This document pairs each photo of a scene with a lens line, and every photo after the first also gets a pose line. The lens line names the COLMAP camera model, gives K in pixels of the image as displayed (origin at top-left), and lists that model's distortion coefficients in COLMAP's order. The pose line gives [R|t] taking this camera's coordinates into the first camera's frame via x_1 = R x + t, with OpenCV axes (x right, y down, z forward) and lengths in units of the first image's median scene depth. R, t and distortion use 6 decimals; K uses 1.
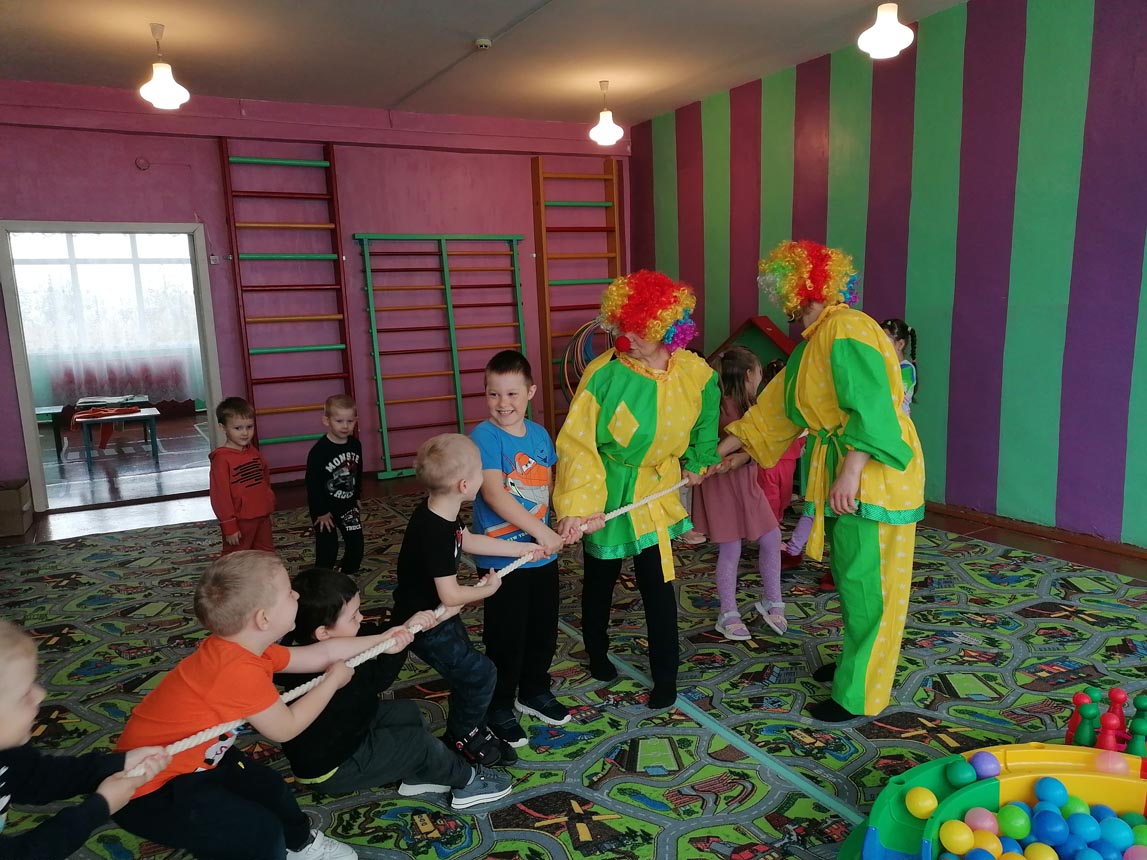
lens RADIAL K [[855.1, 0, 573.5], [0, 855.1, 430.0], [0, 0, 1]] dist [0.042067, -0.025558]
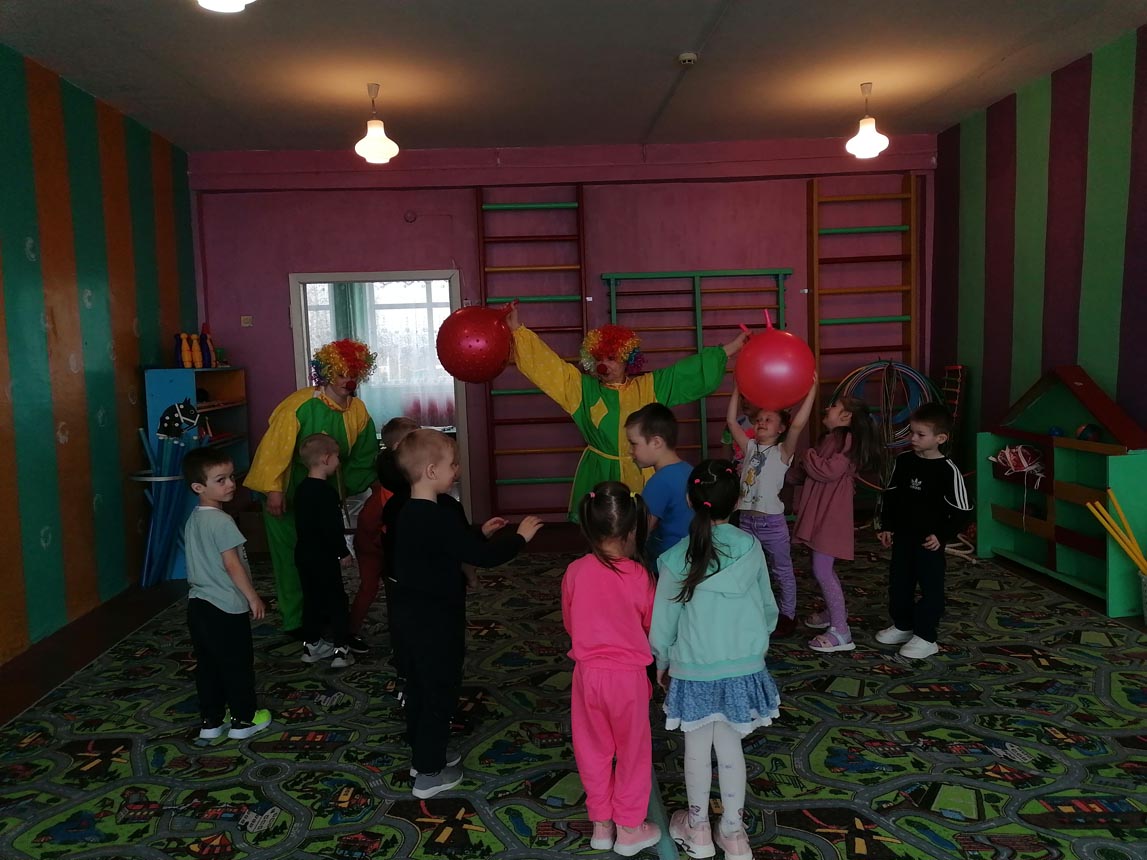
lens RADIAL K [[855.1, 0, 573.5], [0, 855.1, 430.0], [0, 0, 1]] dist [0.042067, -0.025558]
pose [[0.901333, 0.048441, -0.430410, 0.160331], [-0.064902, 0.997612, -0.023637, -0.032005], [0.428237, 0.049239, 0.902324, 0.141074]]
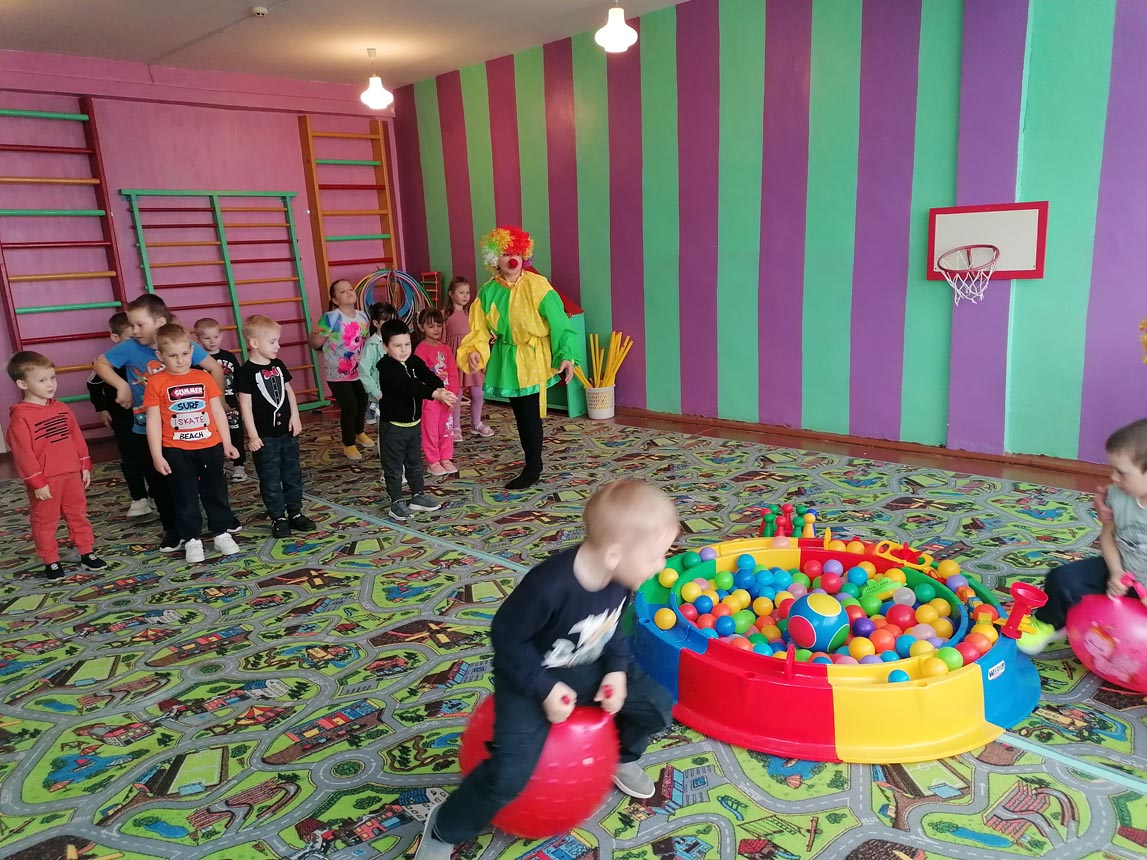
lens RADIAL K [[855.1, 0, 573.5], [0, 855.1, 430.0], [0, 0, 1]] dist [0.042067, -0.025558]
pose [[0.959696, -0.070628, 0.272021, -0.050744], [0.057616, 0.996793, 0.055539, 0.026994], [-0.275071, -0.037628, 0.960687, -0.131893]]
